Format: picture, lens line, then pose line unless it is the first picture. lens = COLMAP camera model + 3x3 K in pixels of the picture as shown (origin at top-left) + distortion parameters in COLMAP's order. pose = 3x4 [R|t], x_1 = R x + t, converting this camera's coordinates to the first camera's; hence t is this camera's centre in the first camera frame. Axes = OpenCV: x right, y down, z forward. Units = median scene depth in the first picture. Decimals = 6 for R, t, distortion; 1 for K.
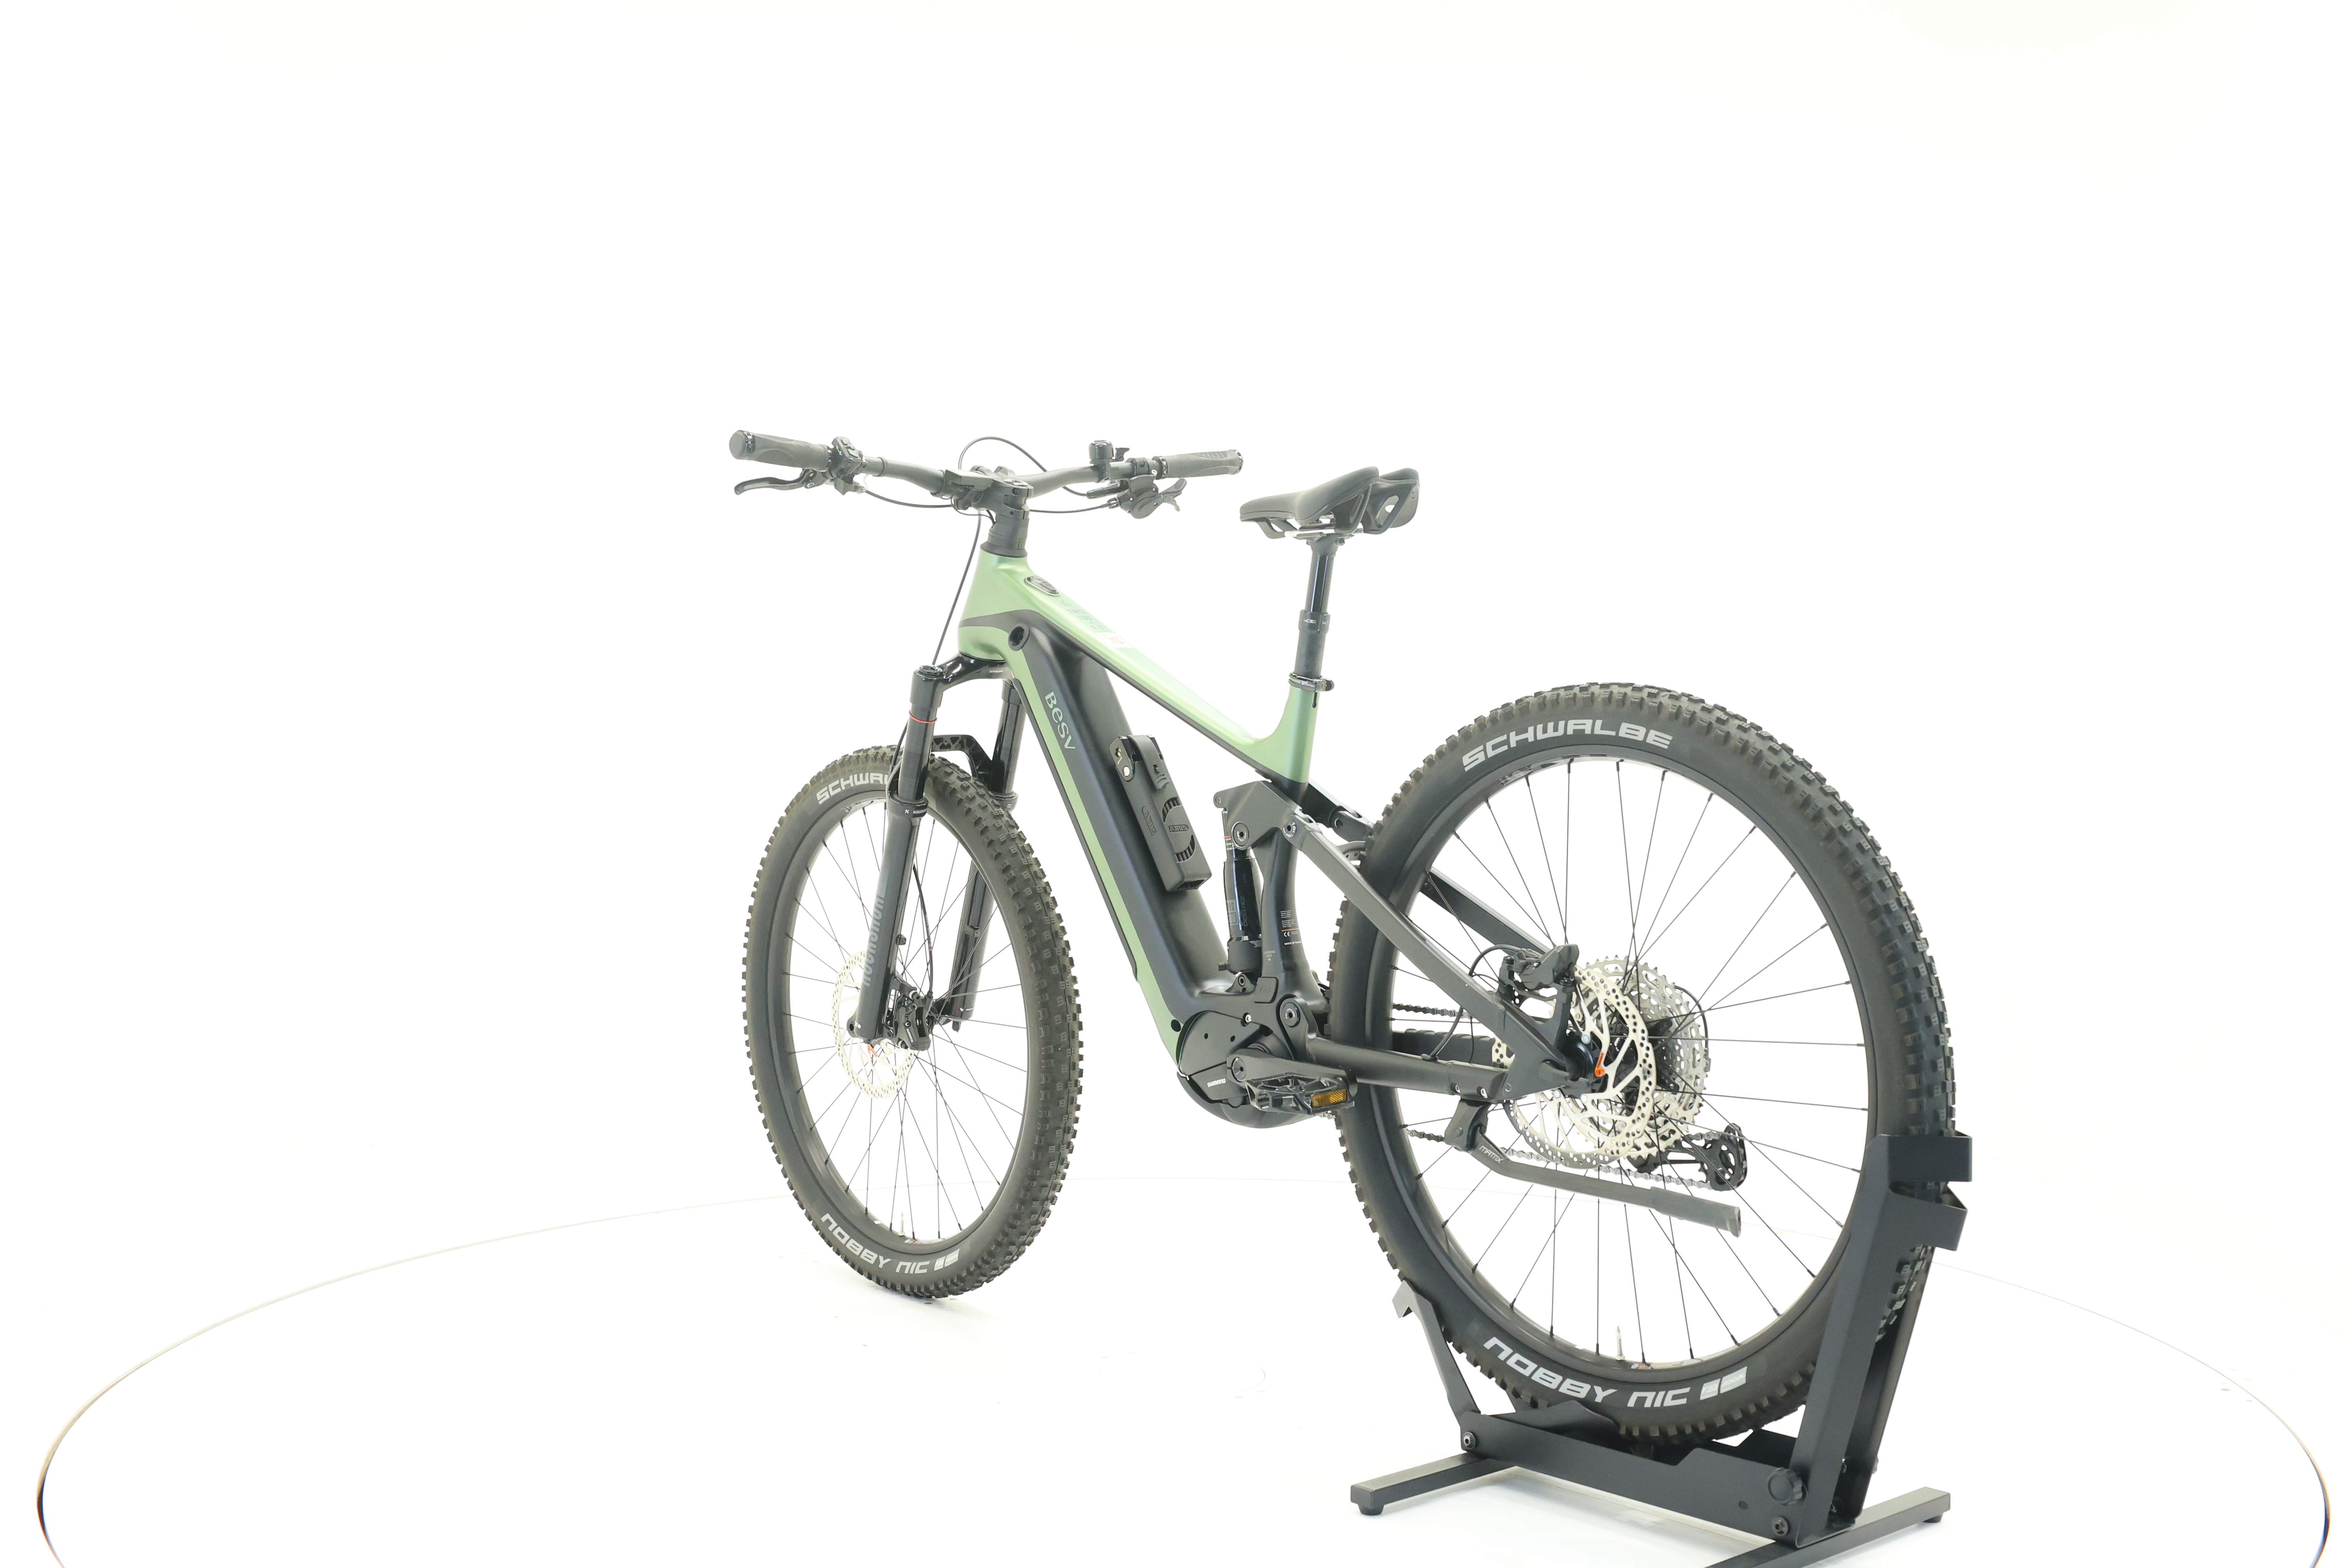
lens RADIAL K [[2477.3, 0, 1176.0], [0, 2477.3, 784.0], [0, 0, 1]] dist [0.003114, 0.001364]
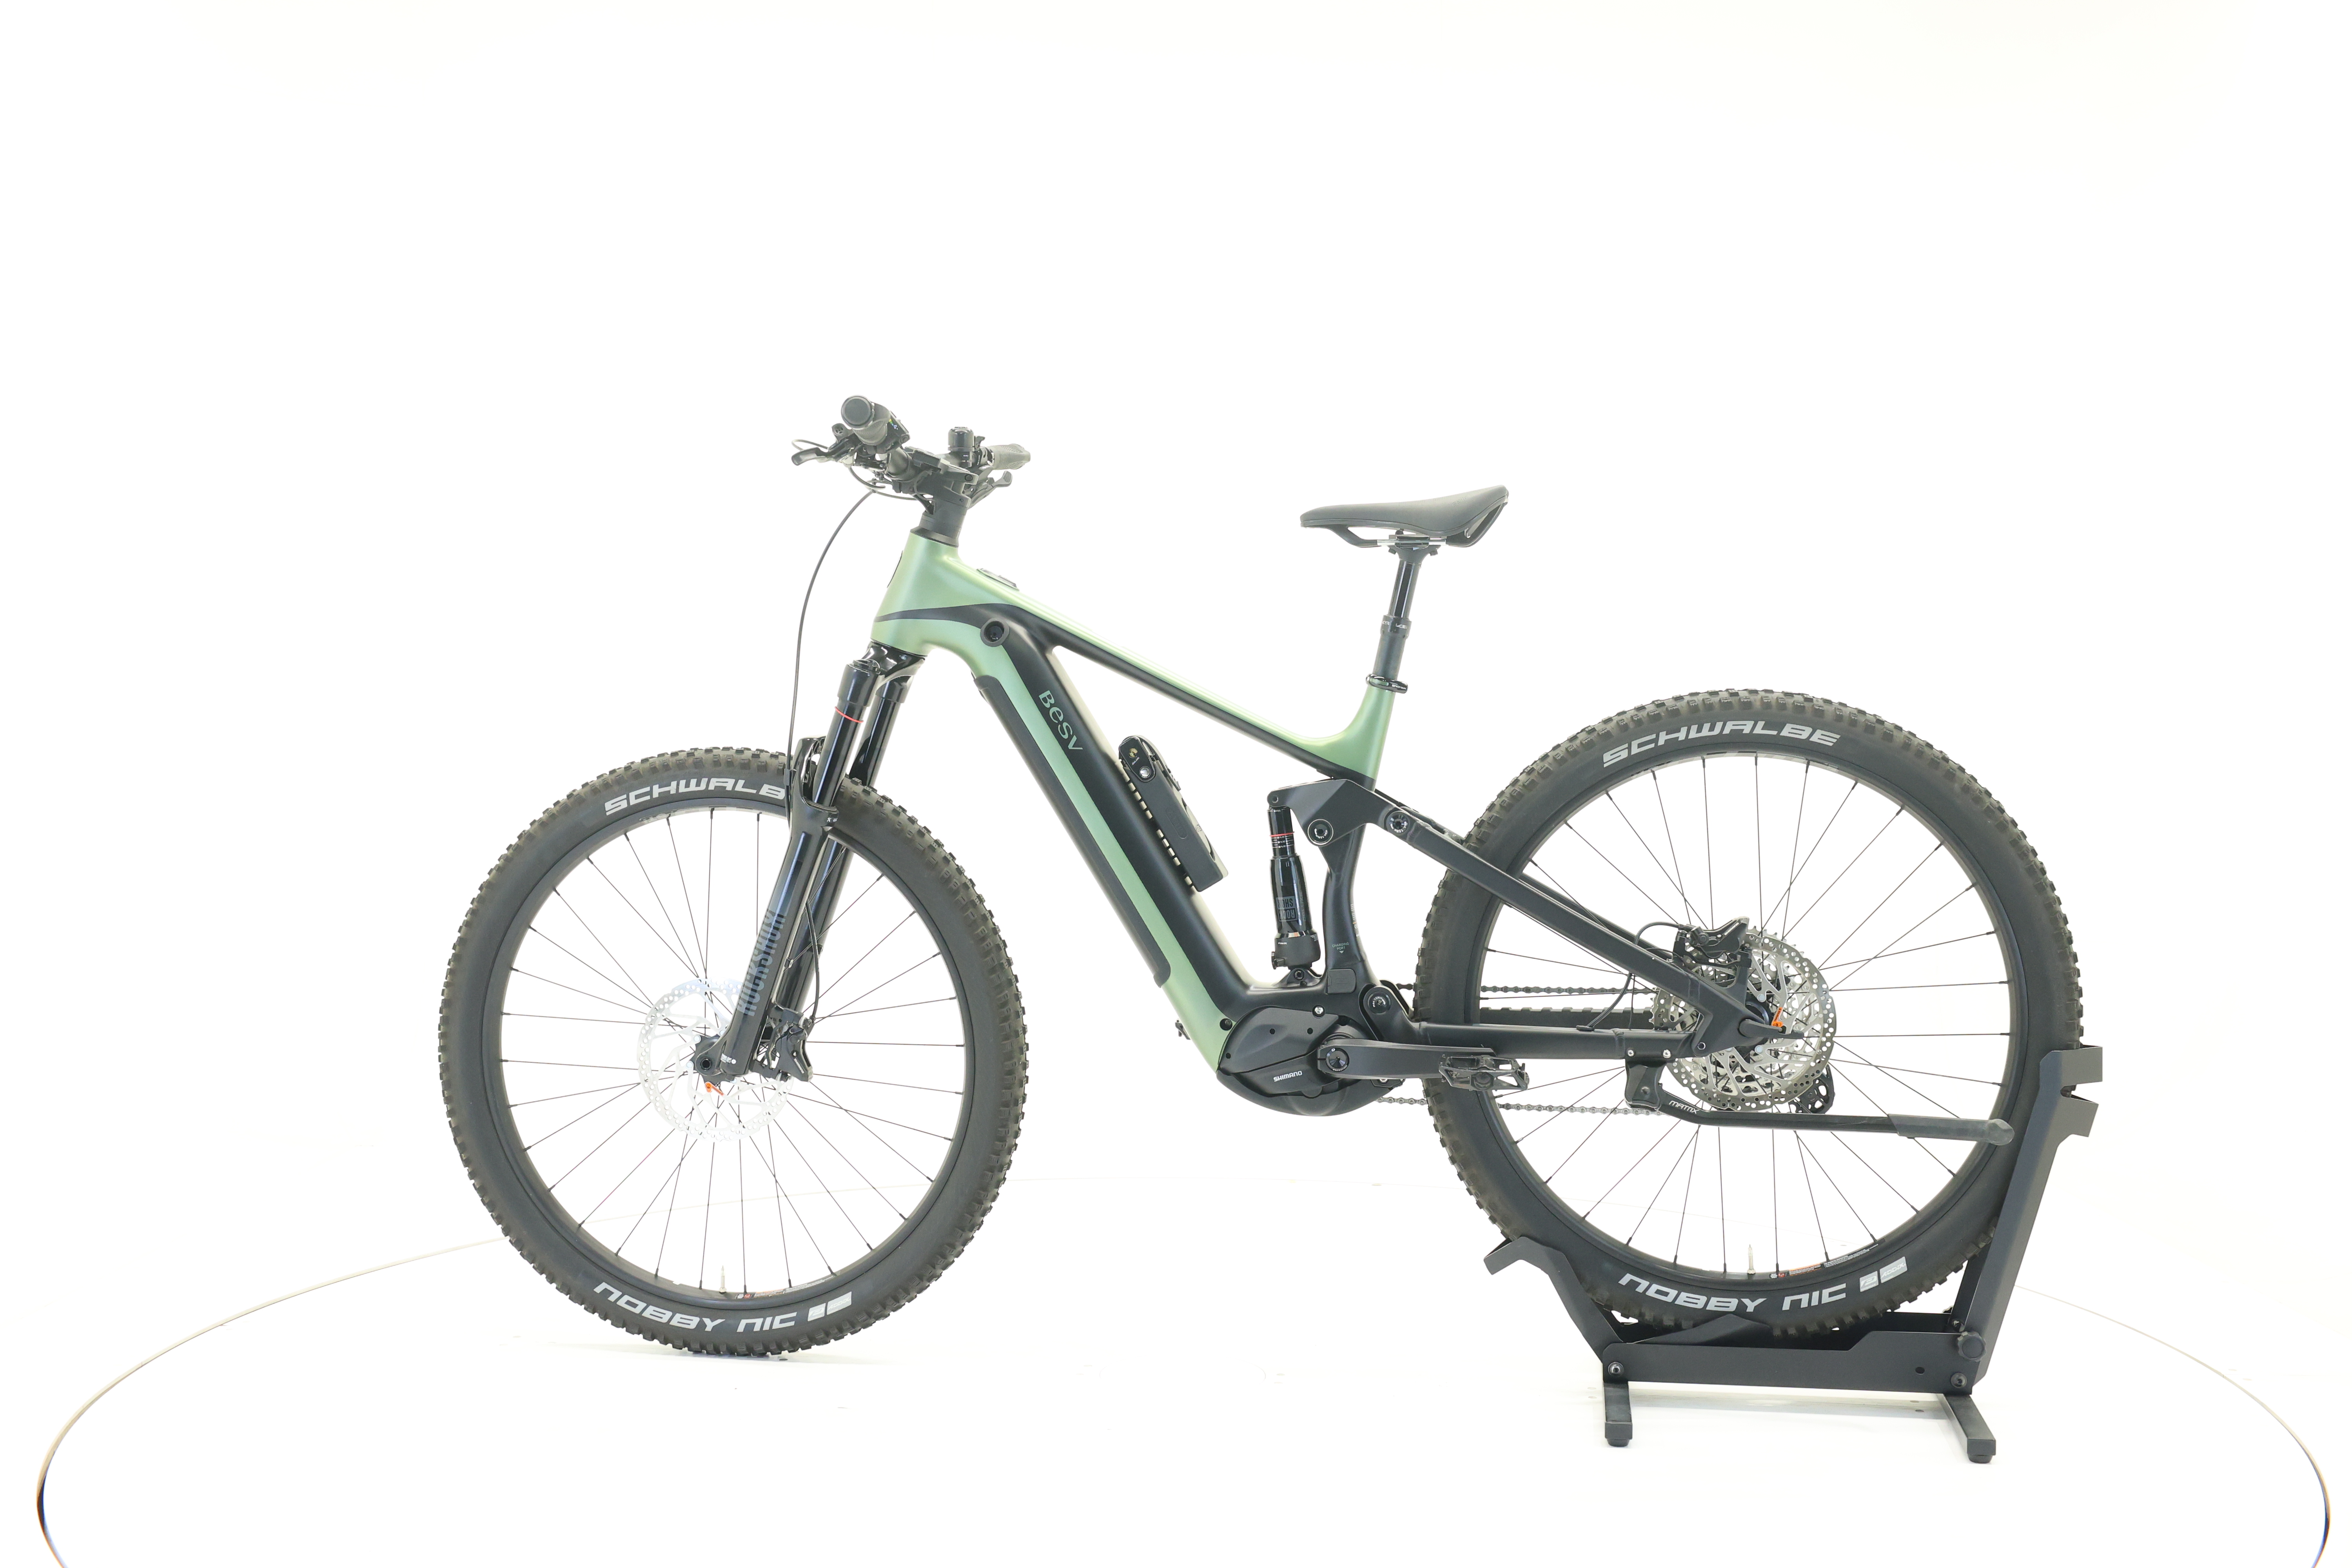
lens RADIAL K [[2477.3, 0, 1176.0], [0, 2477.3, 784.0], [0, 0, 1]] dist [0.003114, 0.001364]
pose [[0.771084, -0.016871, 0.636510, -0.731770], [0.014625, 0.999854, 0.008785, -0.010256], [-0.636566, 0.002535, 0.771218, 0.265364]]
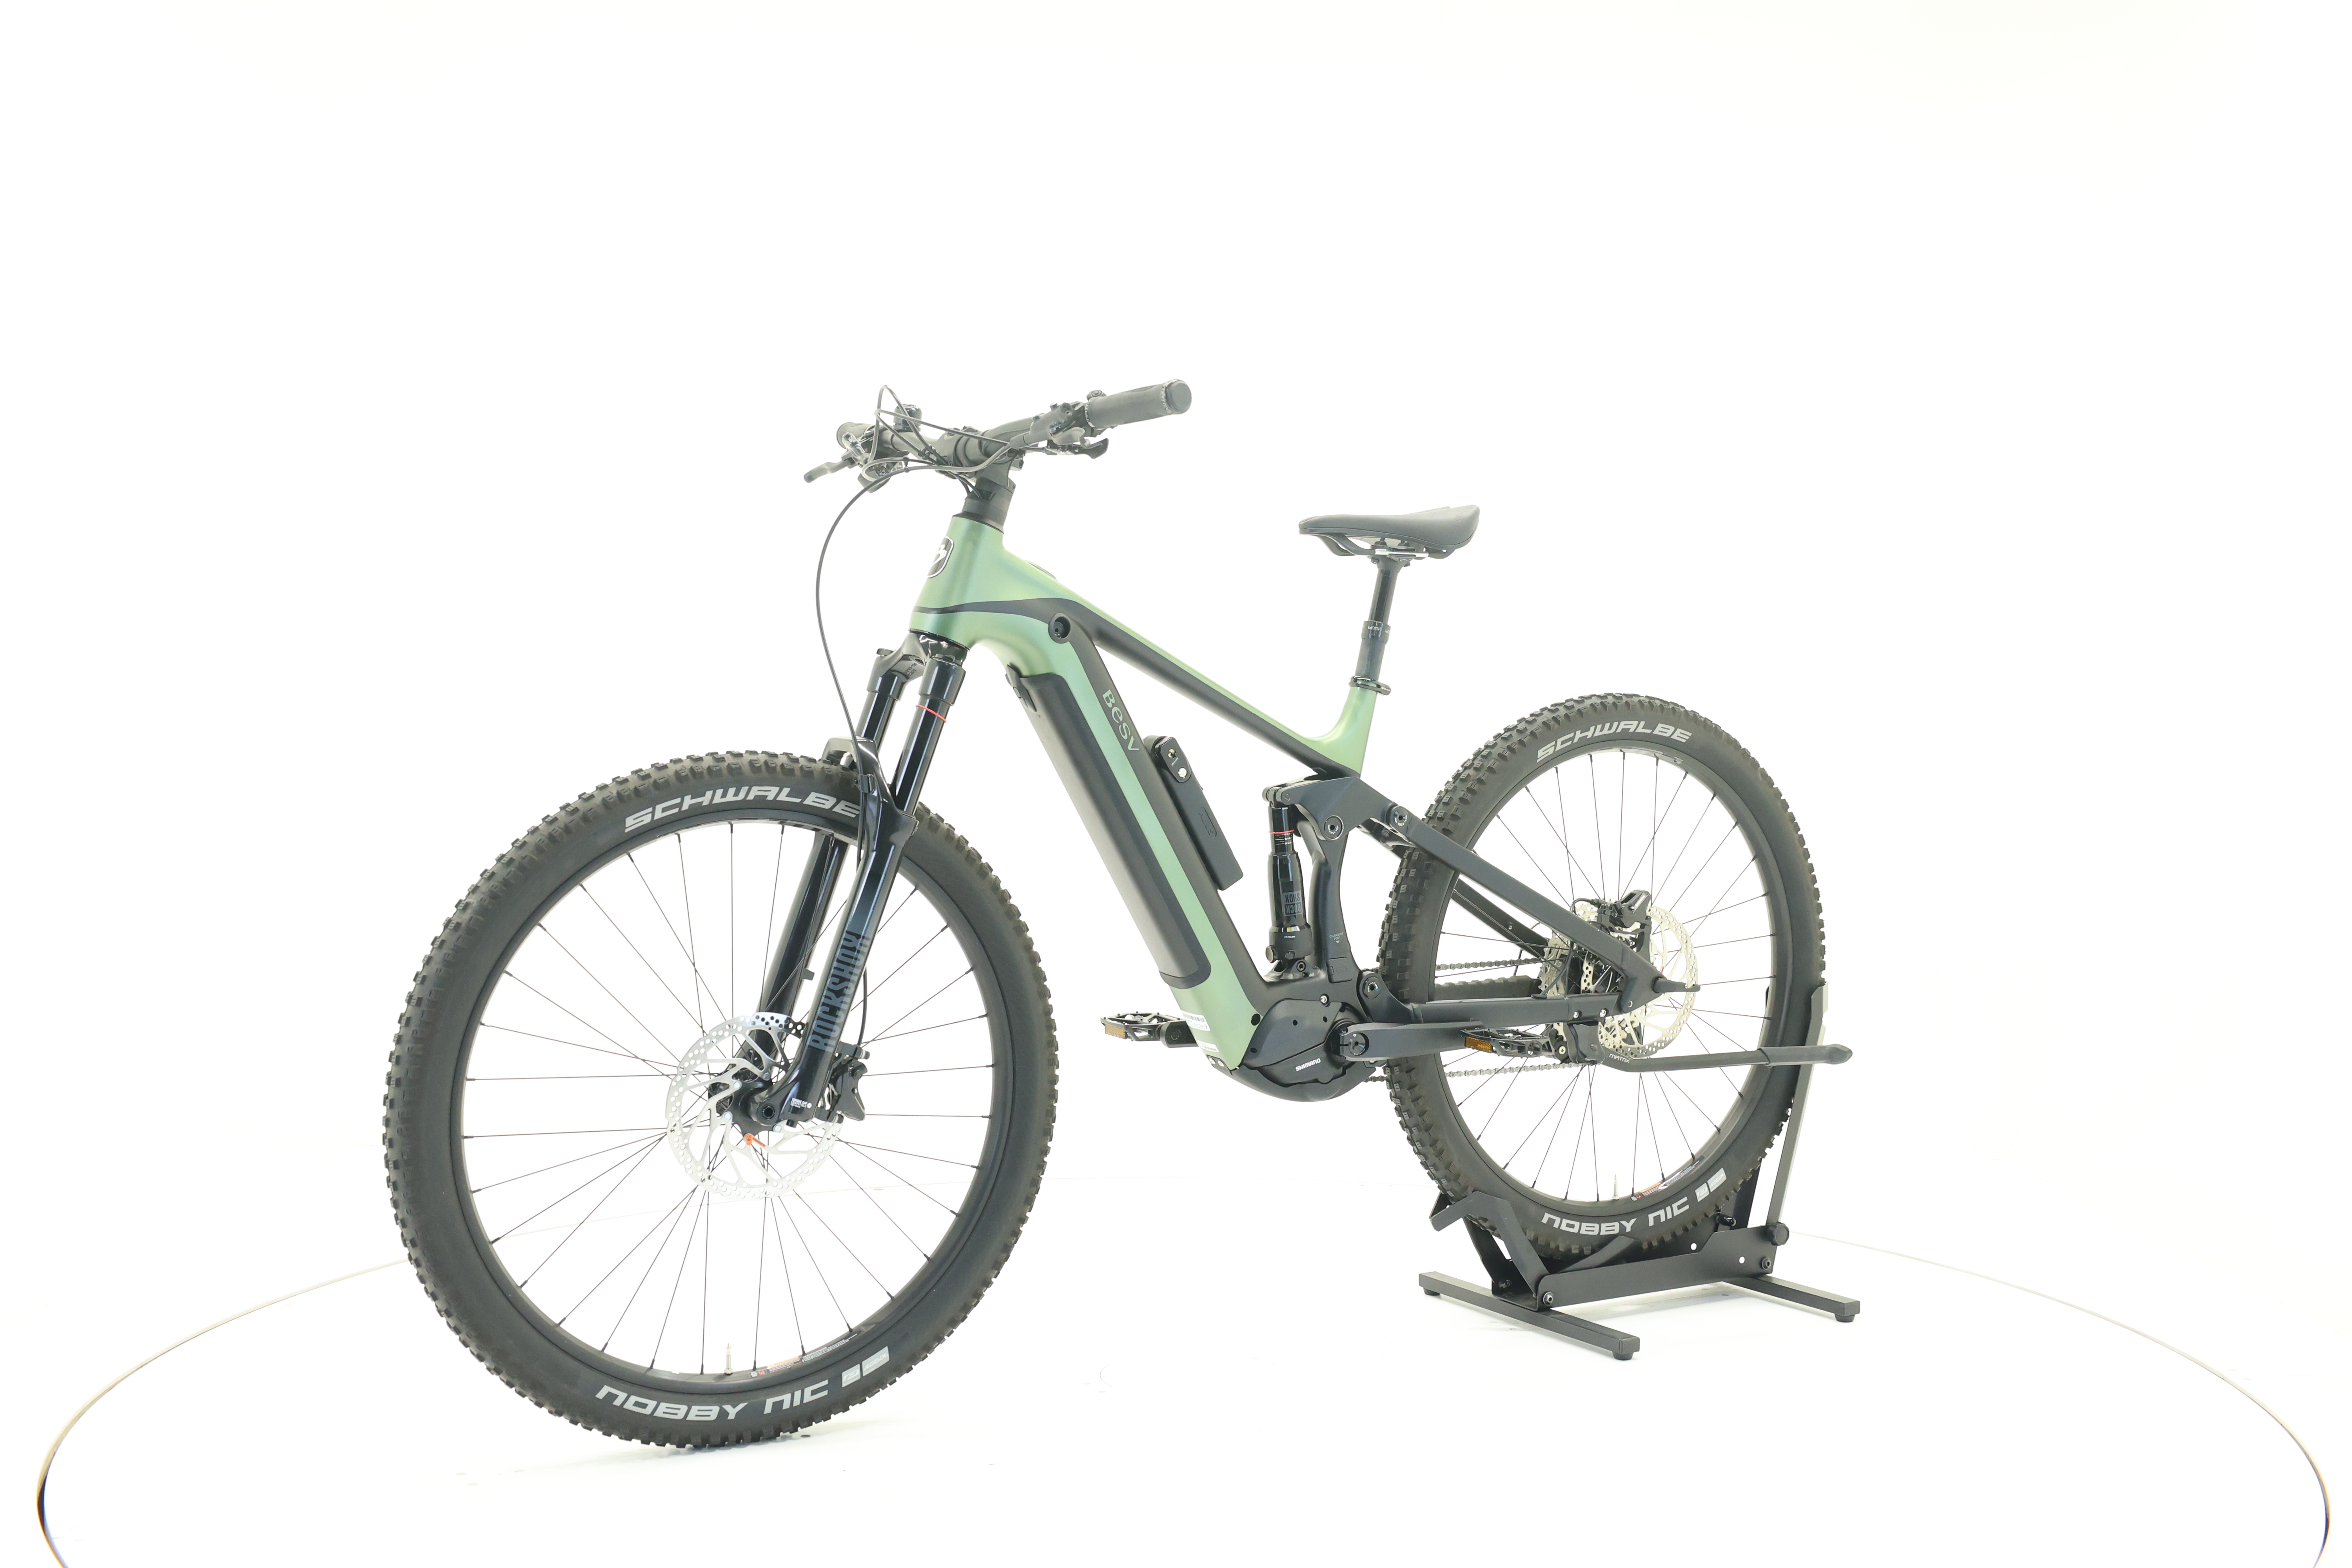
lens RADIAL K [[2477.3, 0, 1176.0], [0, 2477.3, 784.0], [0, 0, 1]] dist [0.003114, 0.001364]
pose [[0.190232, -0.028849, 0.981315, -1.126088], [0.019928, 0.999476, 0.025519, -0.029537], [-0.981537, 0.014701, 0.190707, 0.935089]]
